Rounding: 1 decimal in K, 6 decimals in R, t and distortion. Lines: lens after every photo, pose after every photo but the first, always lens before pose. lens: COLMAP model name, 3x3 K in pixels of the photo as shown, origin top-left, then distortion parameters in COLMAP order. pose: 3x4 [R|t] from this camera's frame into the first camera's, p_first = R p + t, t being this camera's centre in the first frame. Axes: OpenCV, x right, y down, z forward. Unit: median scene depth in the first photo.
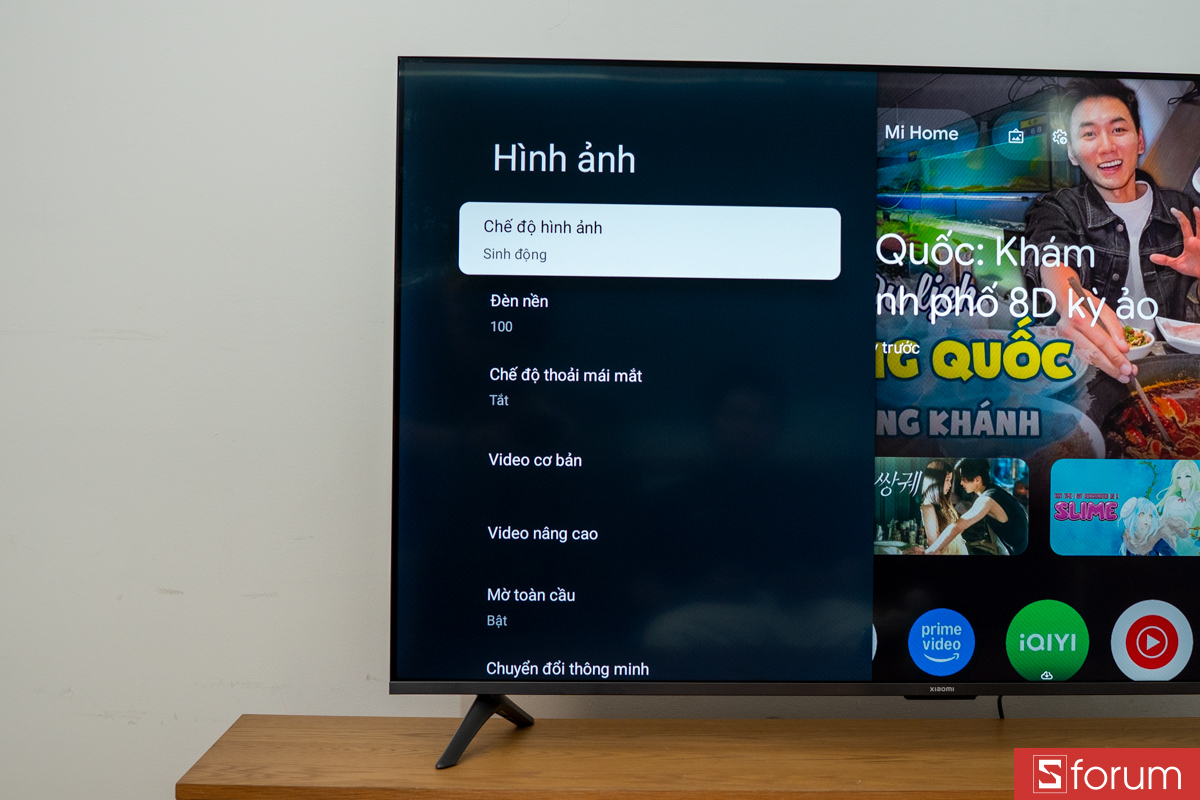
lens RADIAL K [[1803.1, 0, 600.0], [0, 1803.1, 400.0], [0, 0, 1]] dist [-0.100123, -0.001738]
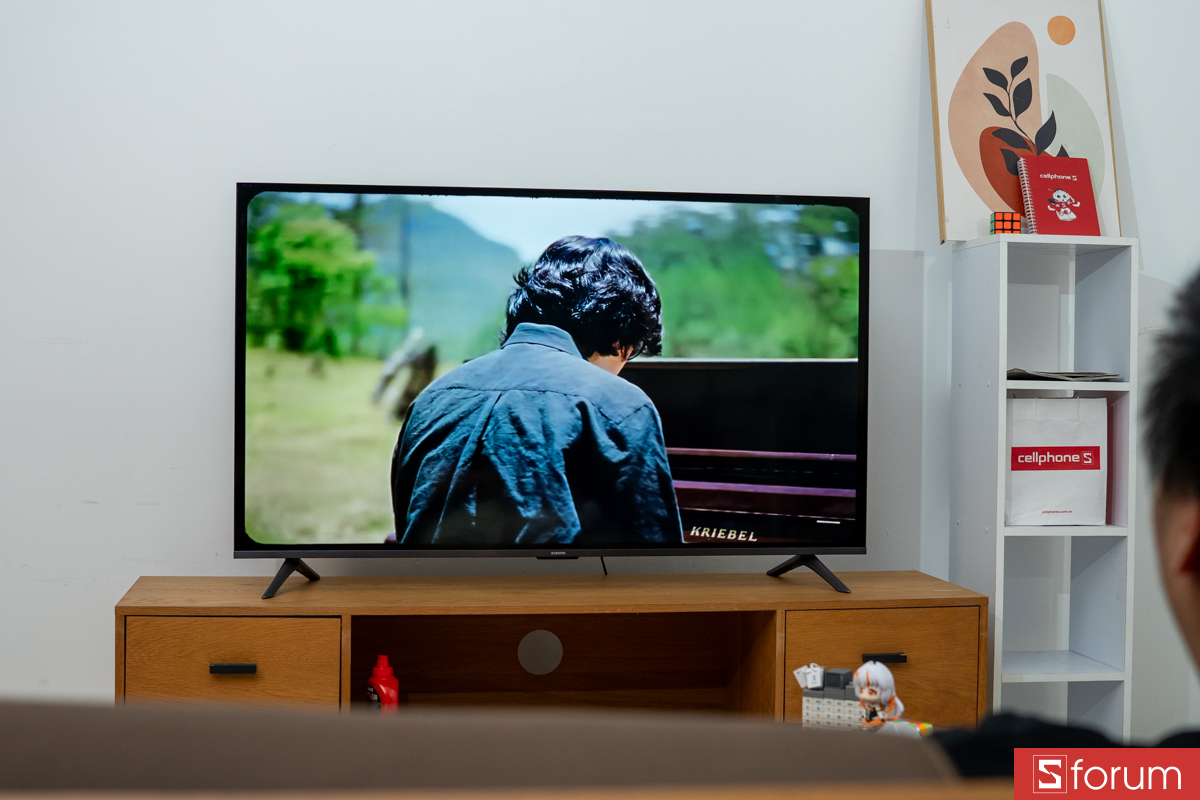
lens RADIAL K [[1780.7, 0, 600.0], [0, 1780.7, 400.0], [0, 0, 1]] dist [-0.105913, -0.005325]
pose [[0.994039, -0.002933, 0.108985, 0.045051], [-0.001259, 0.999262, 0.038381, -0.050920], [-0.109017, -0.038290, 0.993302, -0.693474]]
